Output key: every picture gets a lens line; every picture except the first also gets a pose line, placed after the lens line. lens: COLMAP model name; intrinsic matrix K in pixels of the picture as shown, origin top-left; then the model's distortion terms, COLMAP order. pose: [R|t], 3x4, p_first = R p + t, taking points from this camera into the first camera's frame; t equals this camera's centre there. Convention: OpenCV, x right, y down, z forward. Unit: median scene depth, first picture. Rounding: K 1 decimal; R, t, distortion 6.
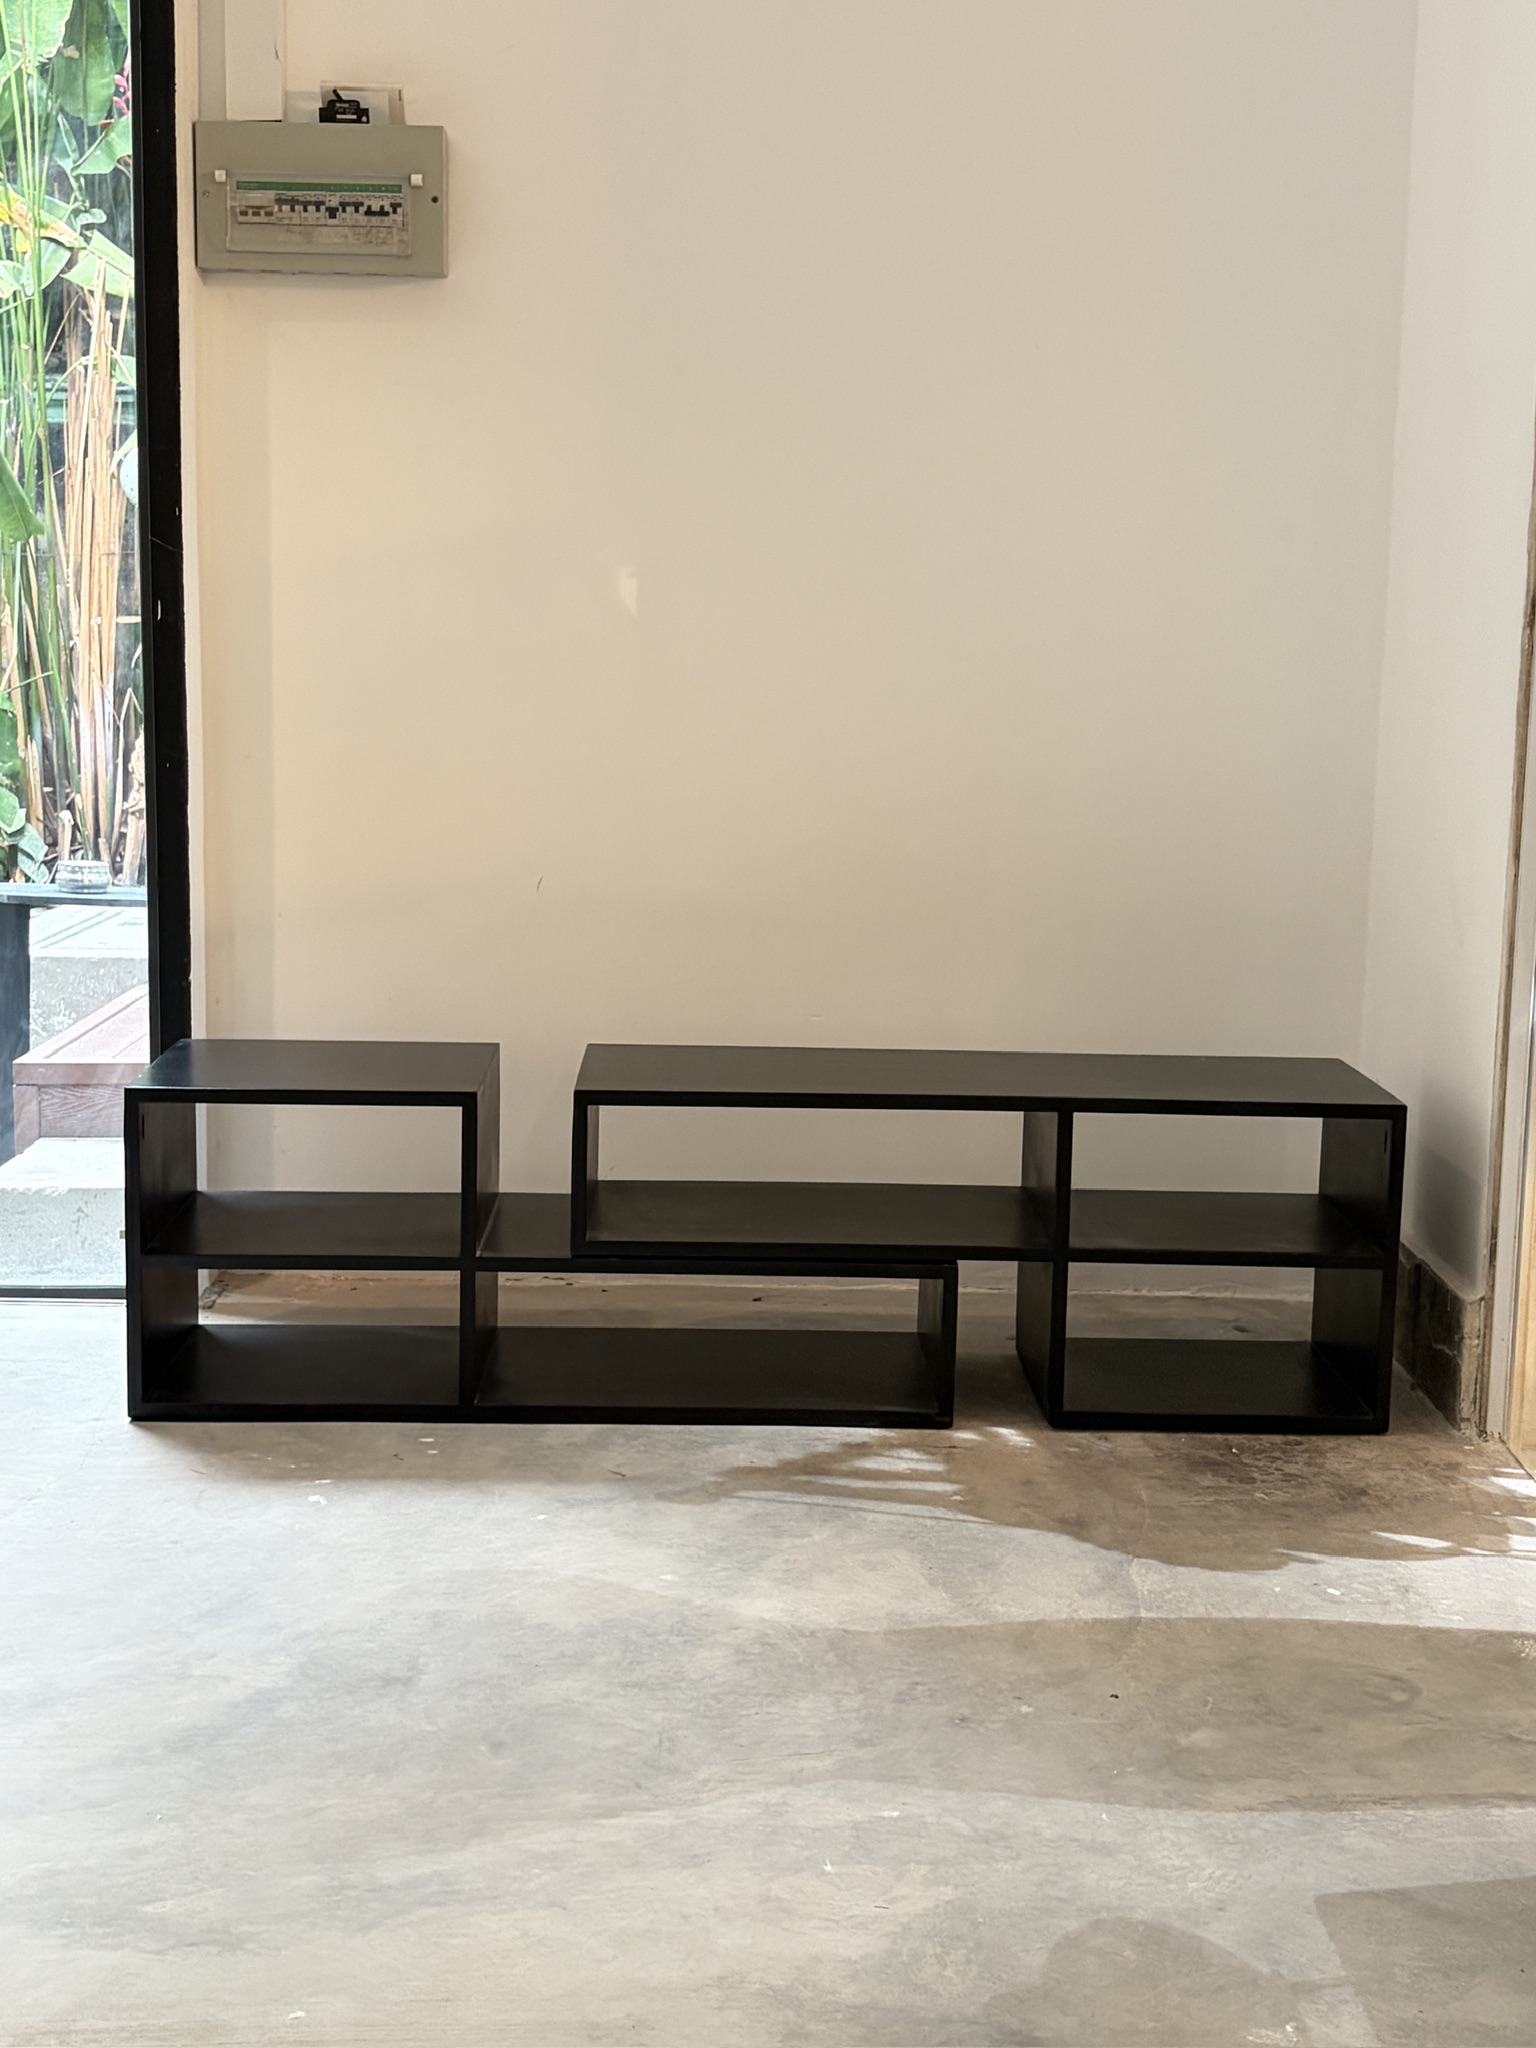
lens RADIAL K [[2688.0, 0, 760.8], [0, 2688.0, 1005.4], [0, 0, 1]] dist [0.206851, -0.715071]
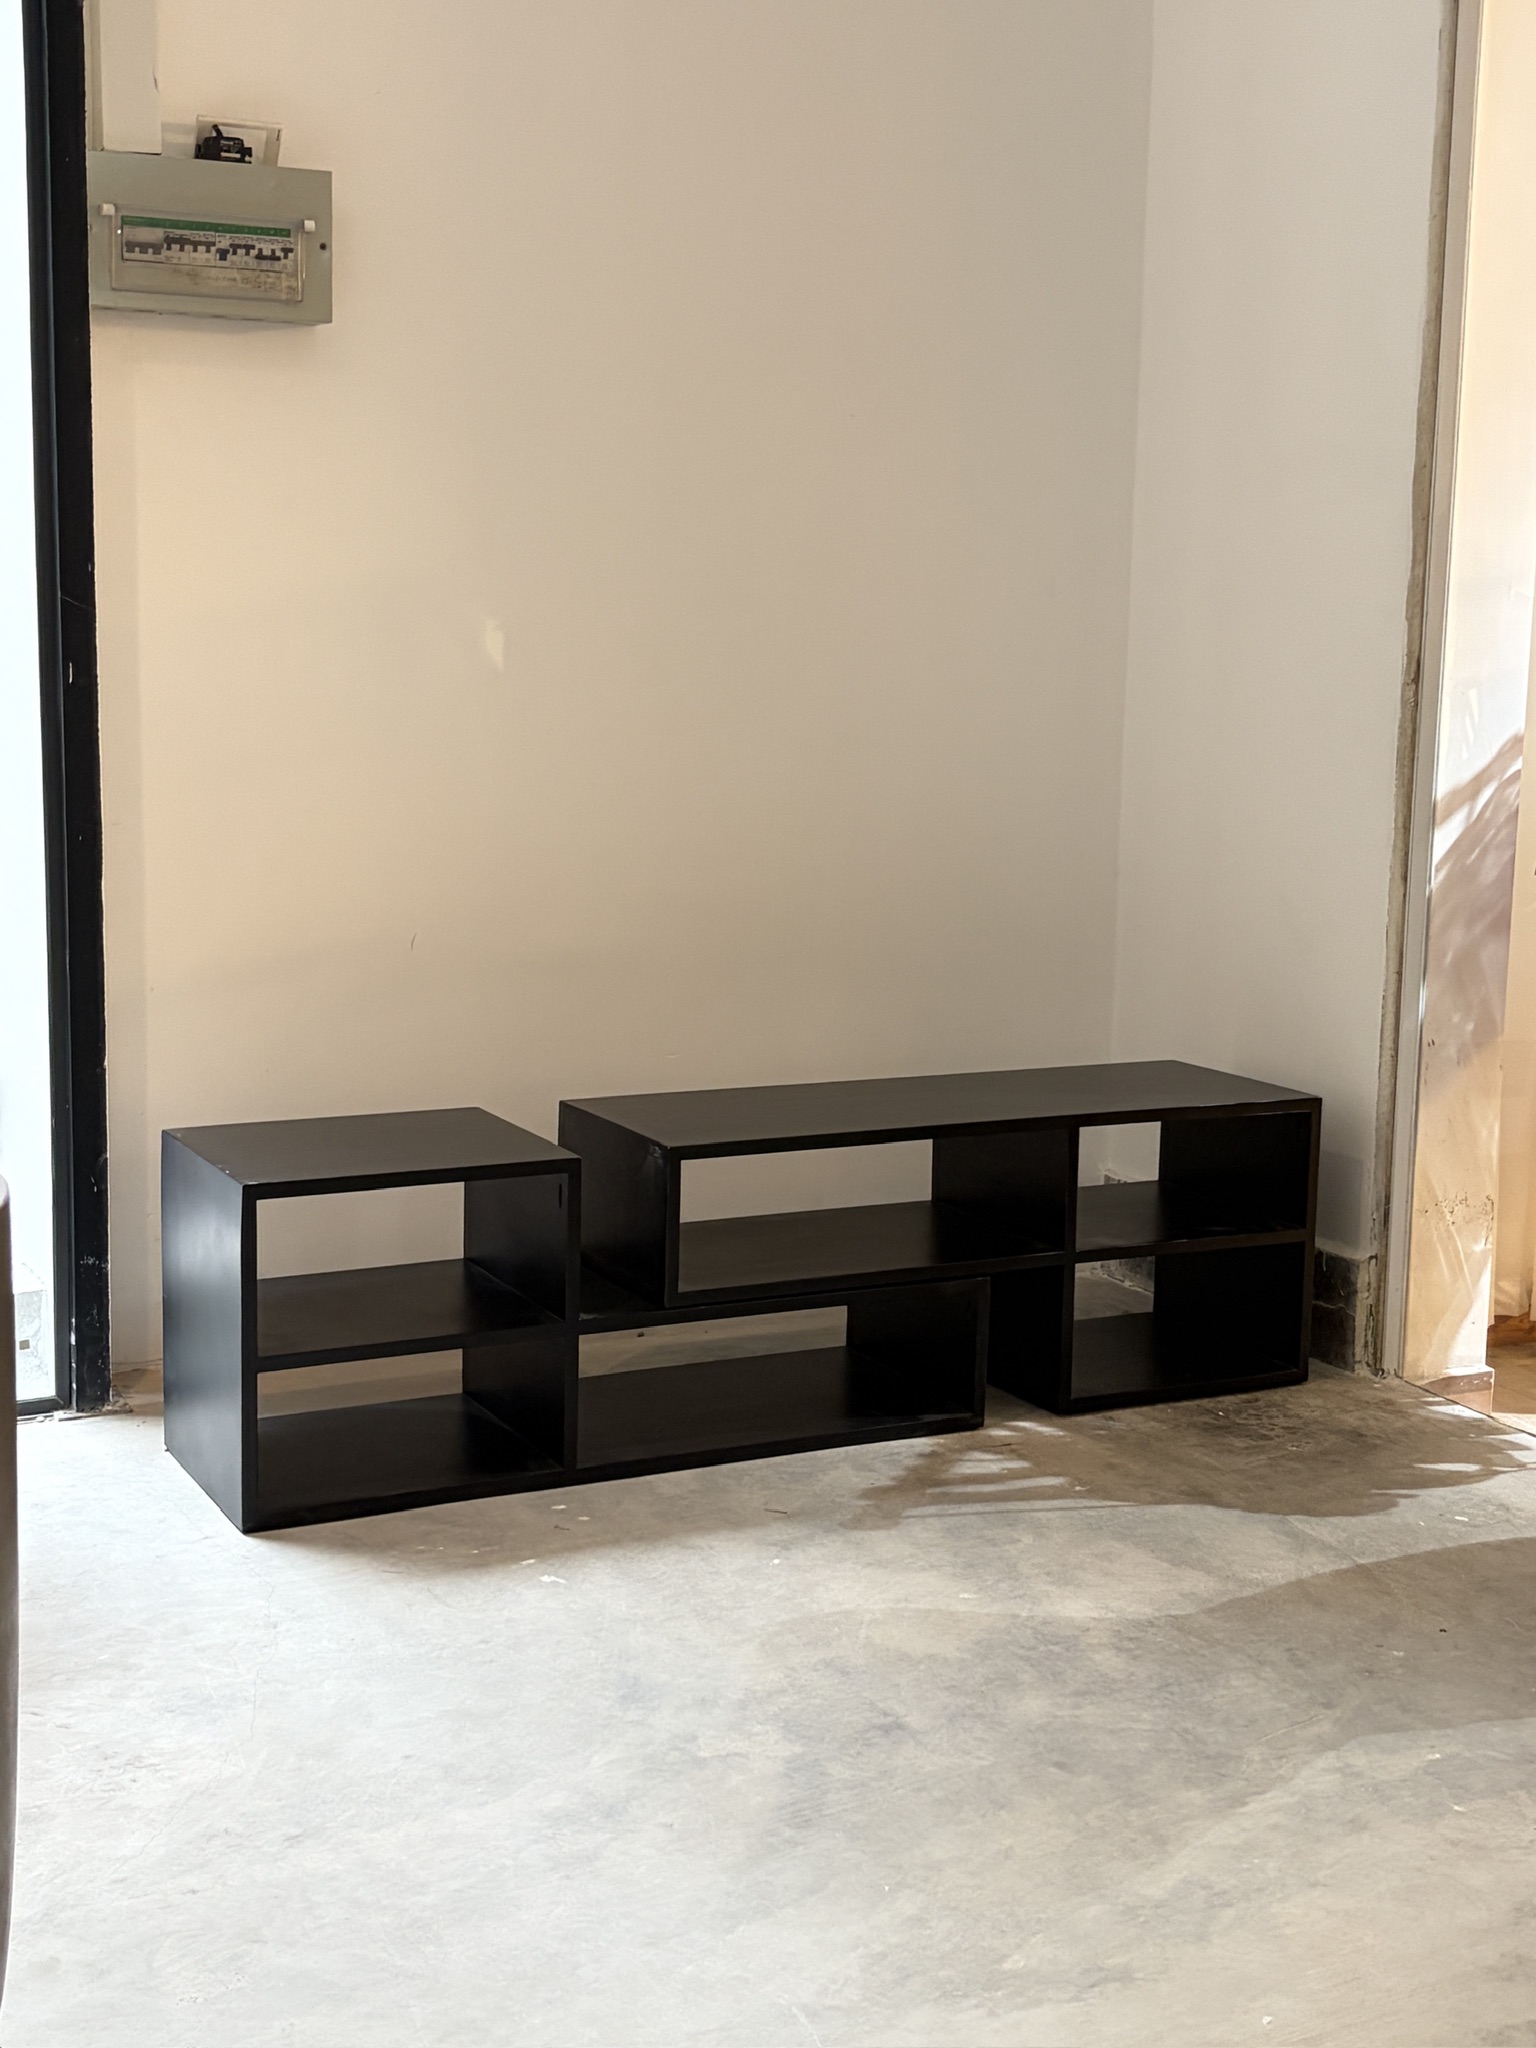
lens RADIAL K [[2685.7, 0, 758.0], [0, 2685.7, 1030.6], [0, 0, 1]] dist [0.204056, -0.709501]
pose [[0.898780, -0.068614, 0.432997, -0.535308], [0.062199, 0.997643, 0.028982, -0.044996], [-0.433965, 0.000884, 0.900929, 0.074171]]
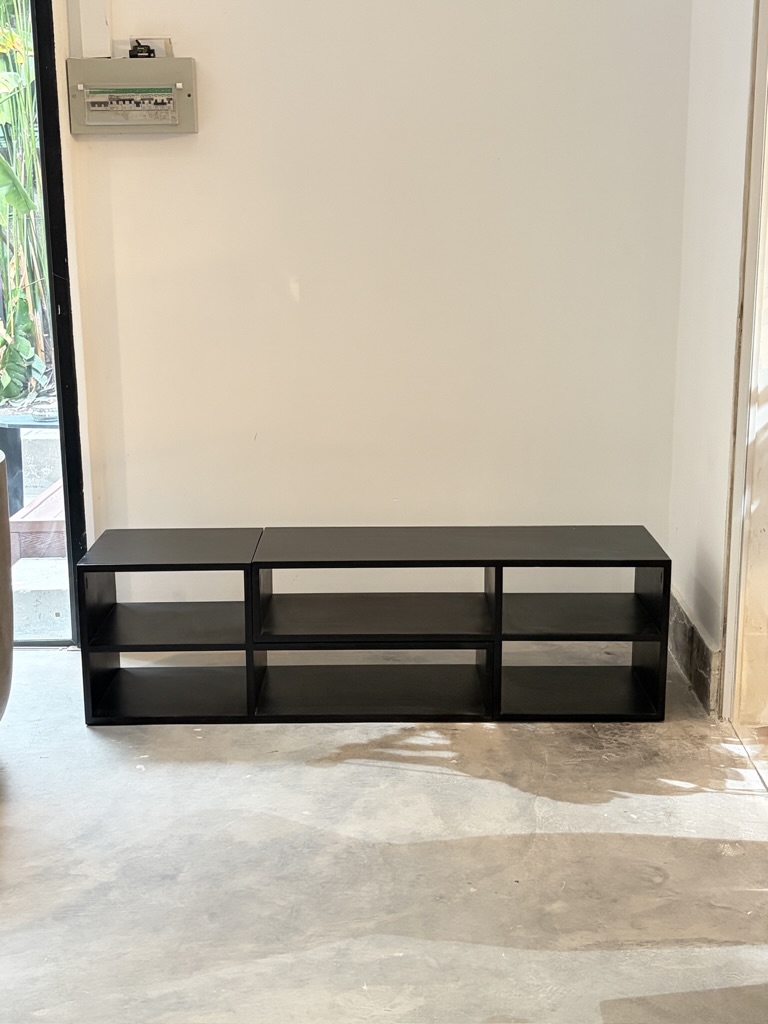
lens RADIAL K [[1343.3, 0, 371.1], [0, 1343.3, 506.7], [0, 0, 1]] dist [0.184005, -0.605788]
pose [[0.998906, -0.019688, -0.042422, 0.060555], [0.023061, 0.996485, 0.080536, -0.096732], [0.040687, -0.081427, 0.995849, 0.003246]]
